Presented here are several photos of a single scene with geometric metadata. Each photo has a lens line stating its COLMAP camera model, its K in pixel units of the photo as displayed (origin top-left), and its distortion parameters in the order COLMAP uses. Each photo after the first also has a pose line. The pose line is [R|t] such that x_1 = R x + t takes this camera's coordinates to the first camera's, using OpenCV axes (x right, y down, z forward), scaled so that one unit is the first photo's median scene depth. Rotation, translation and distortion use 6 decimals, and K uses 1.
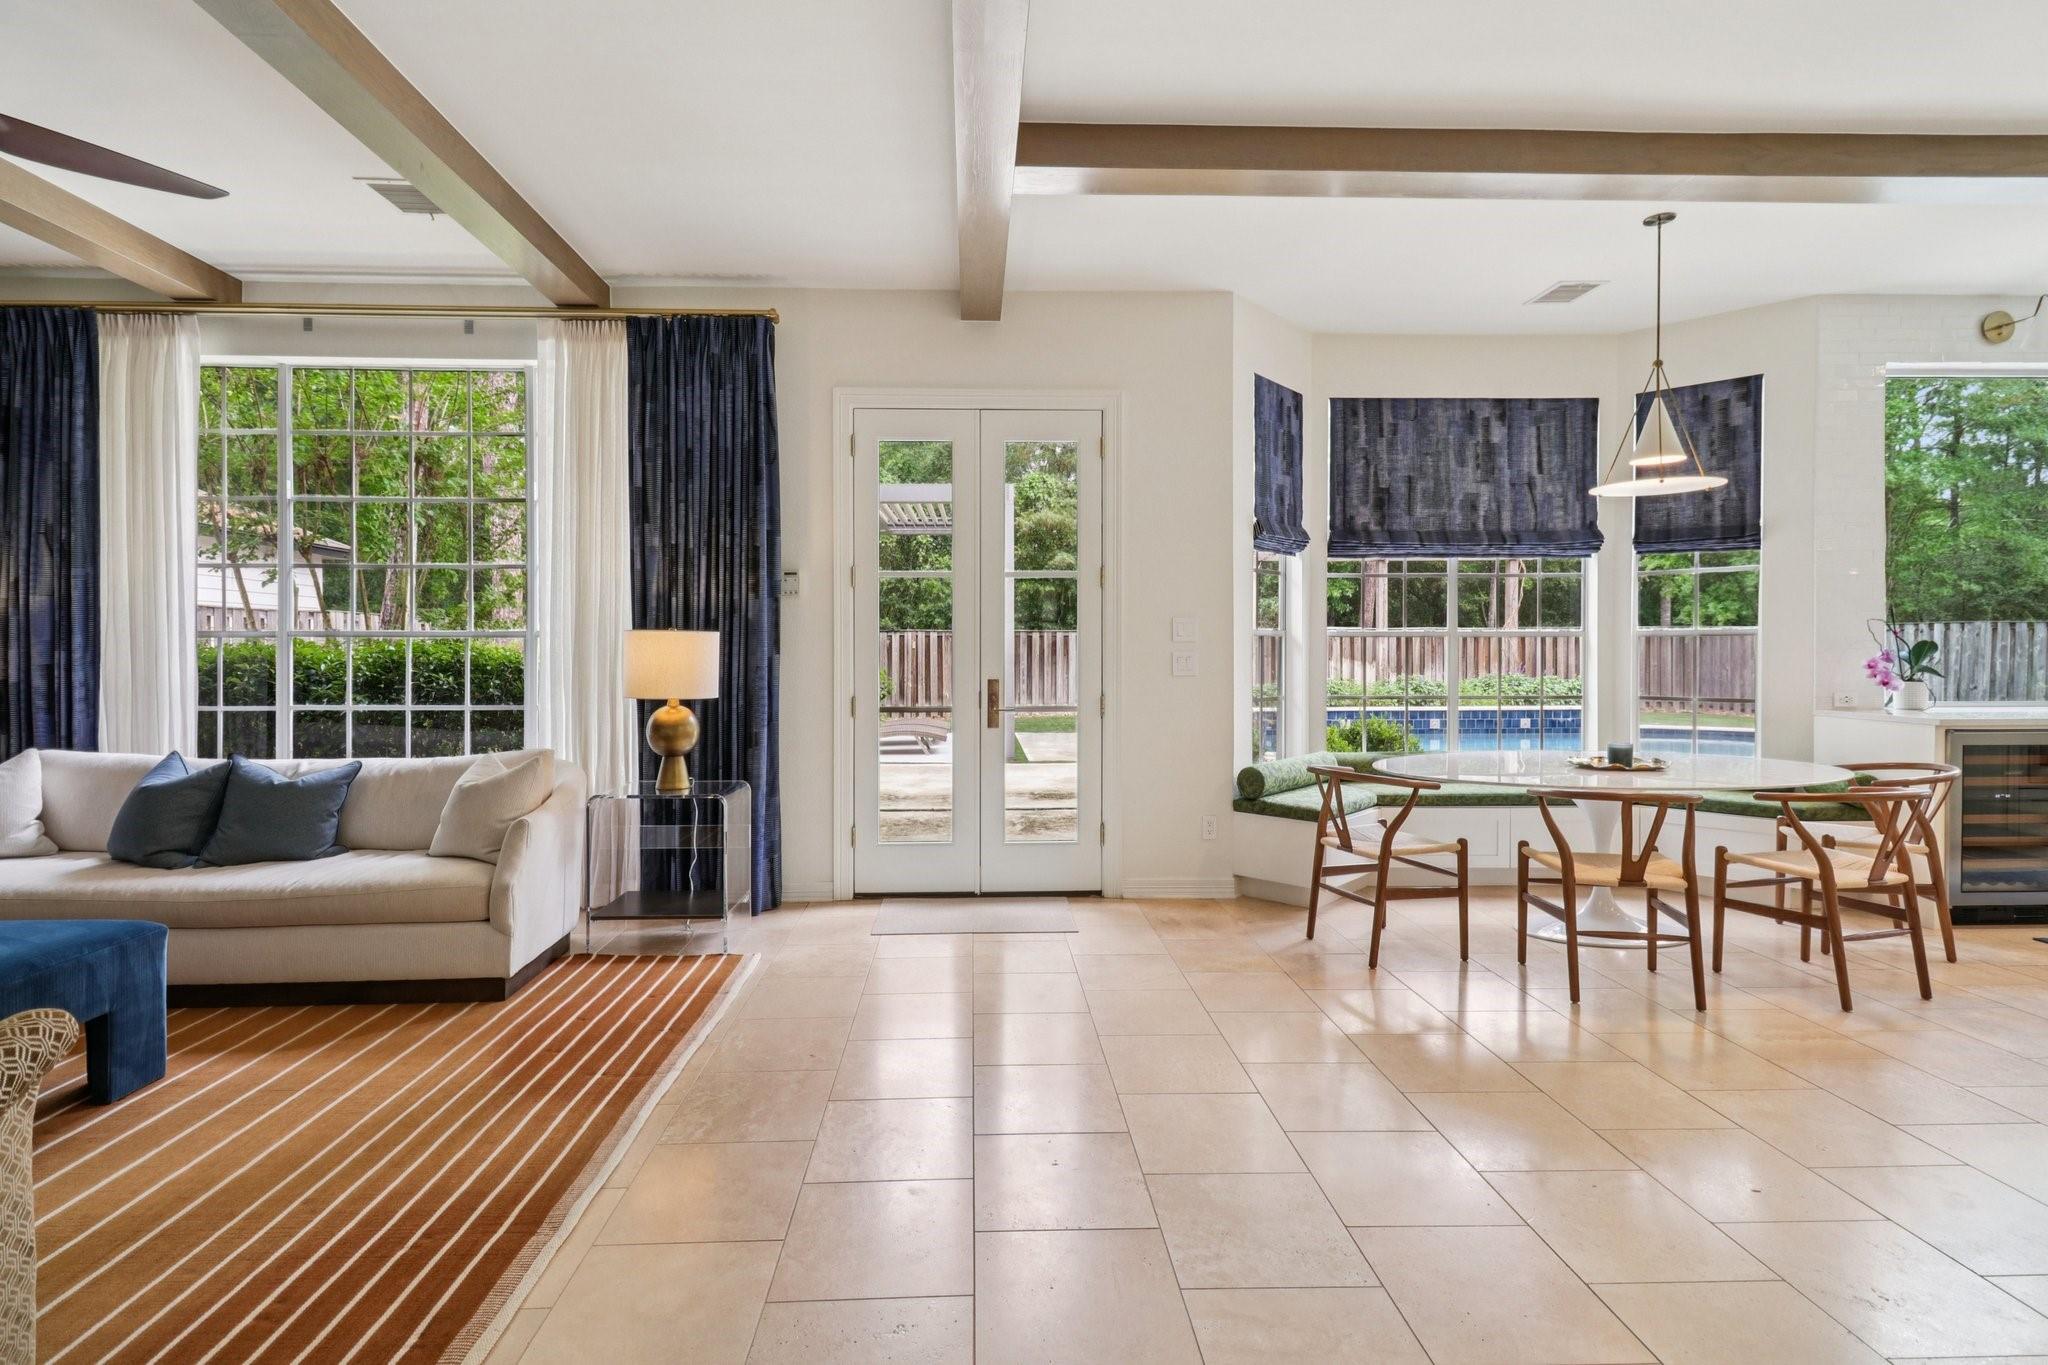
lens RADIAL K [[950.5, 0, 1007.6], [0, 950.5, 651.3], [0, 0, 1]] dist [0.010341, -0.001020]
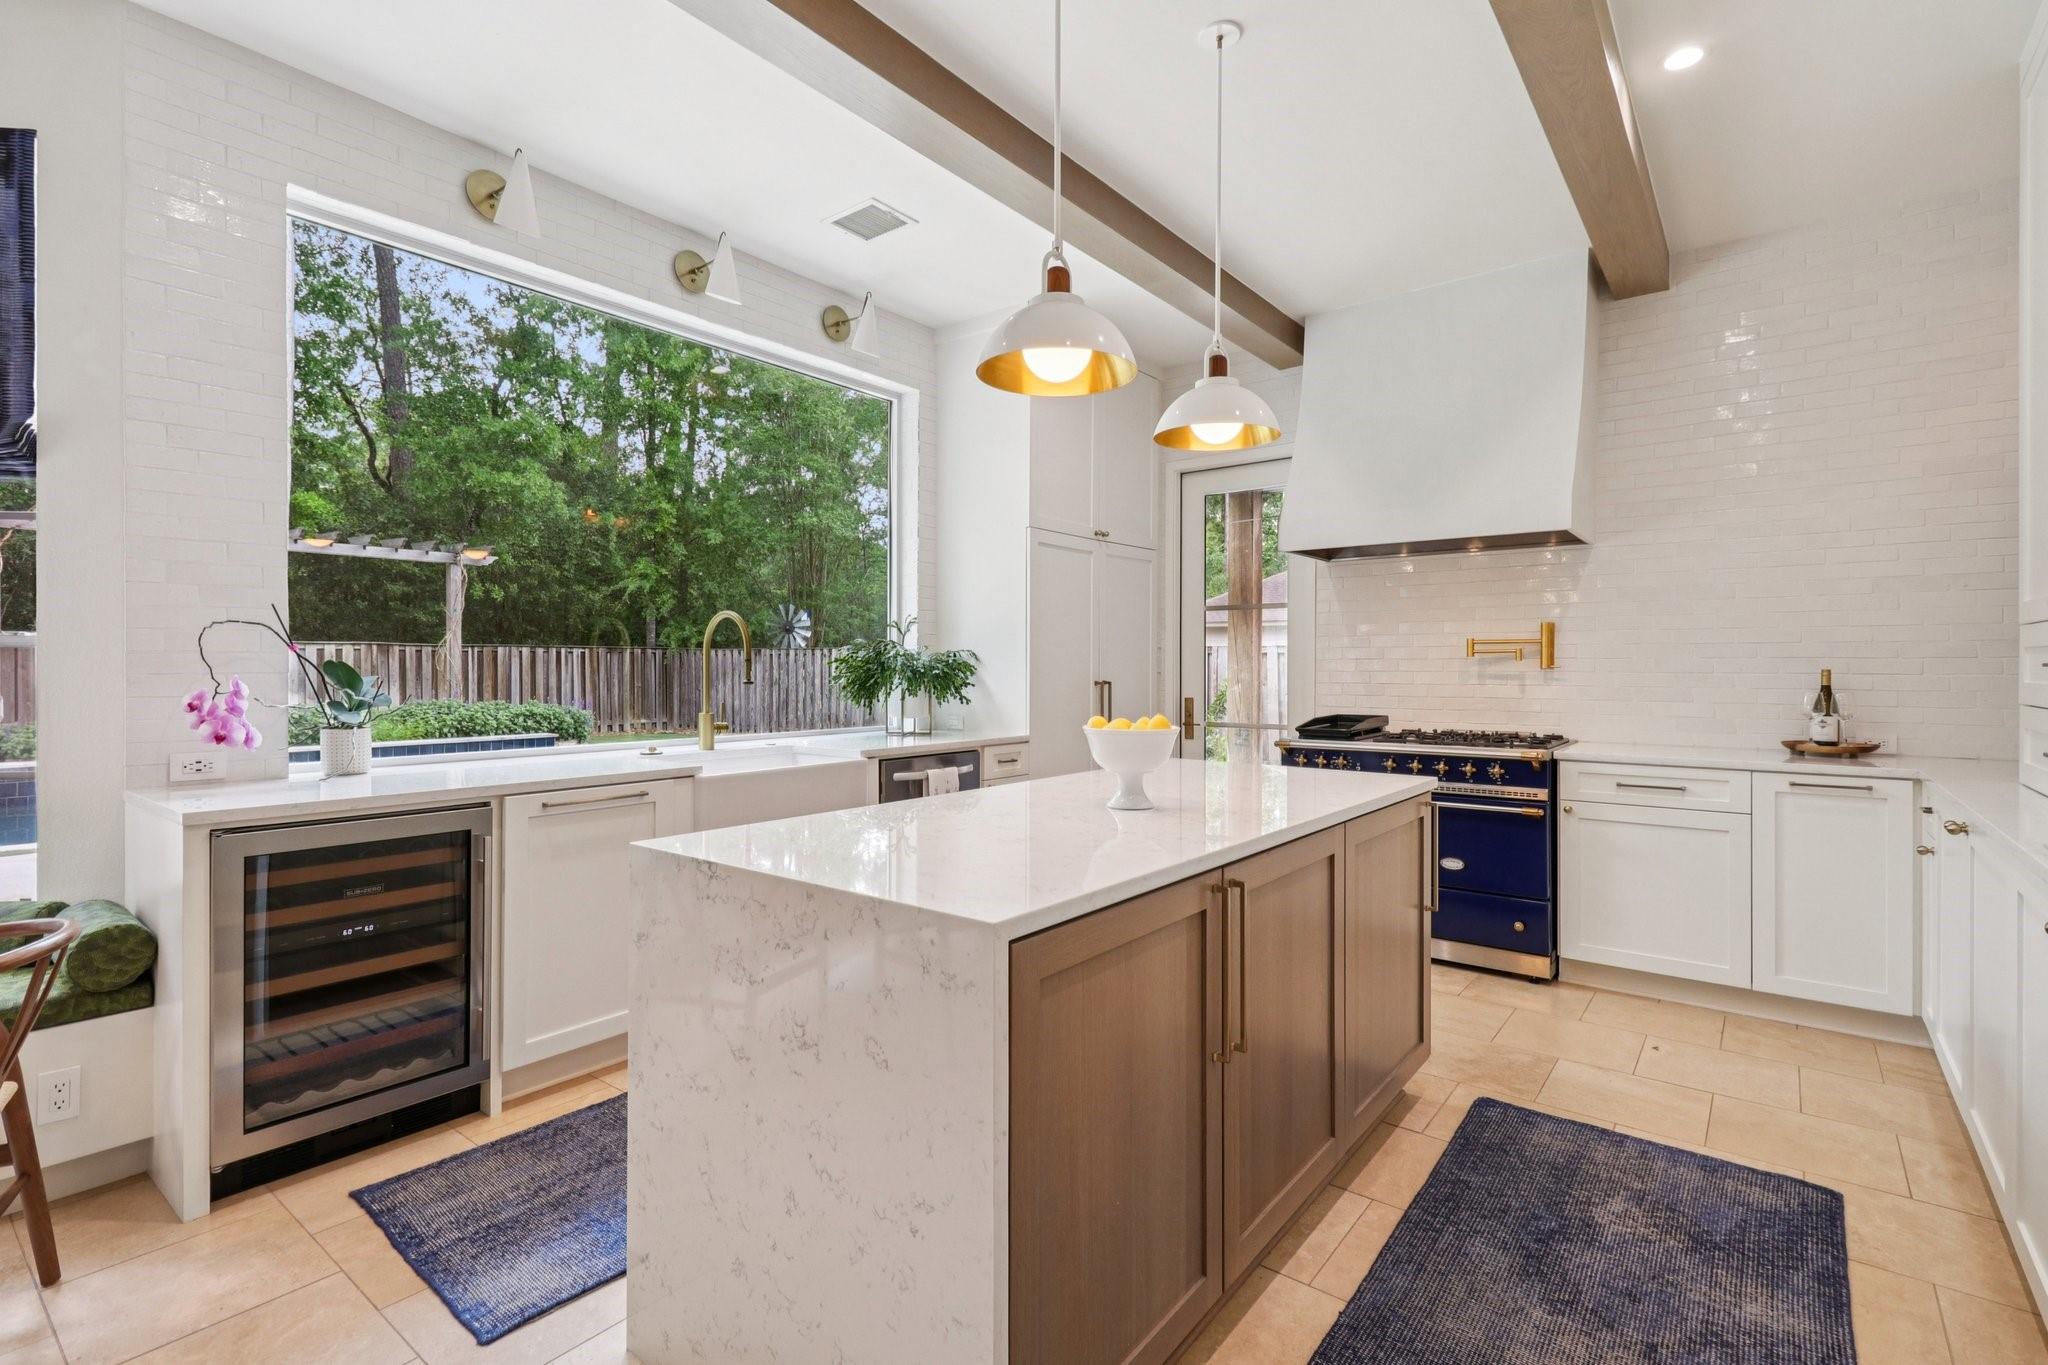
lens RADIAL K [[951.0, 0, 1029.7], [0, 951.0, 674.7], [0, 0, 1]] dist [0.002483, 0.000262]
pose [[0.640698, -0.001151, 0.767792, 0.701283], [-0.002001, 0.999993, 0.003170, -0.005029], [-0.767790, -0.003567, 0.640691, 0.260563]]
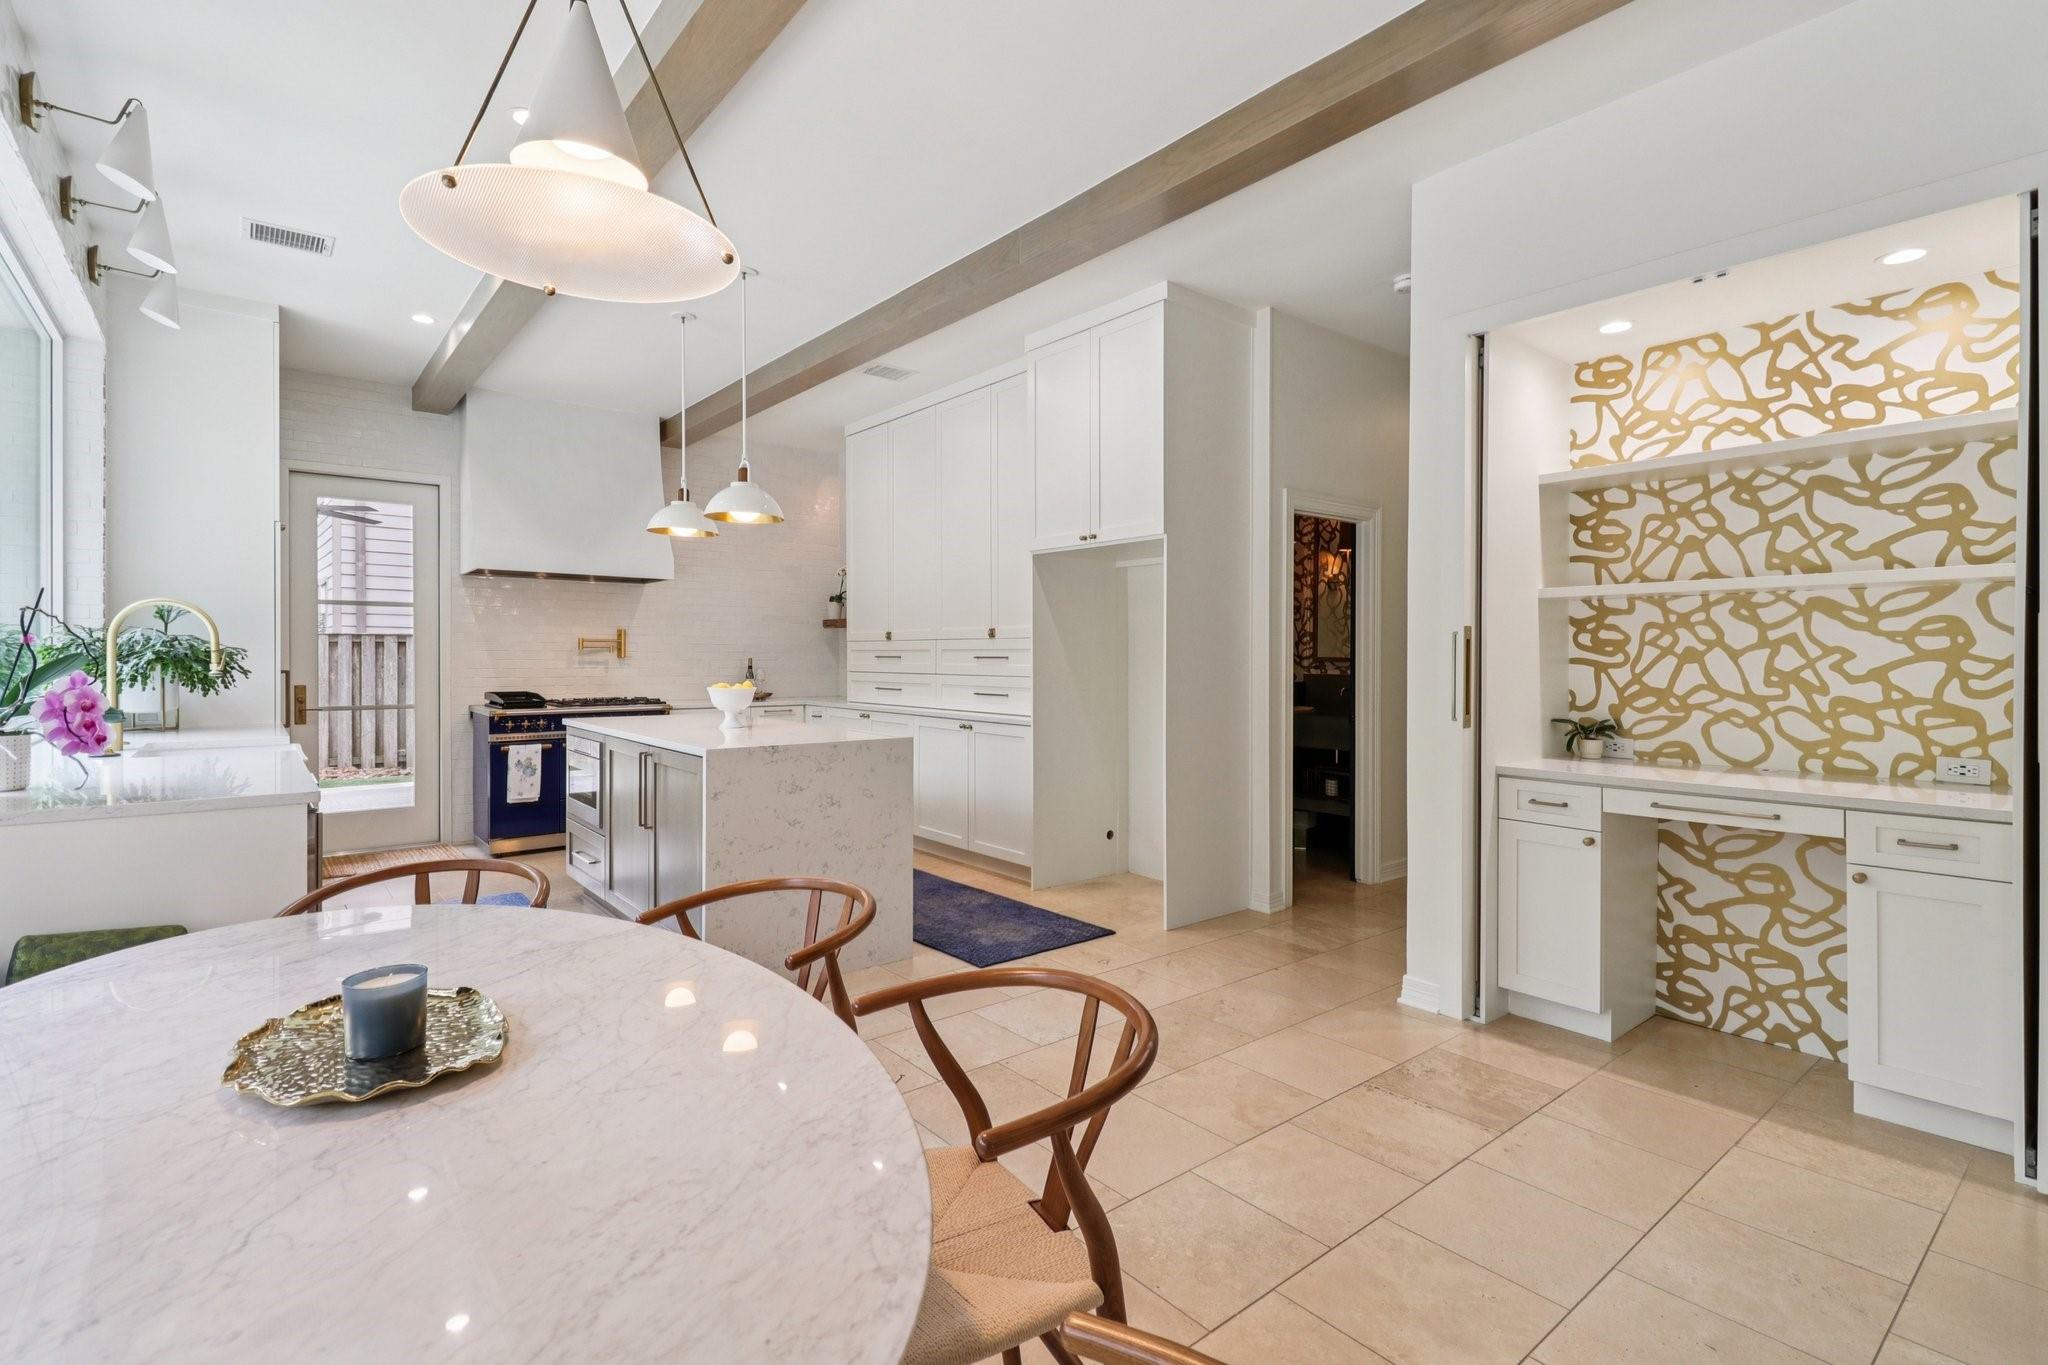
lens RADIAL K [[946.8, 0, 1023.9], [0, 946.8, 674.6], [0, 0, 1]] dist [0.017049, -0.008962]
pose [[-0.609322, -0.013040, 0.792815, 0.208425], [0.001498, 0.999844, 0.017597, -0.007427], [-0.792921, 0.011910, -0.609208, 0.815191]]
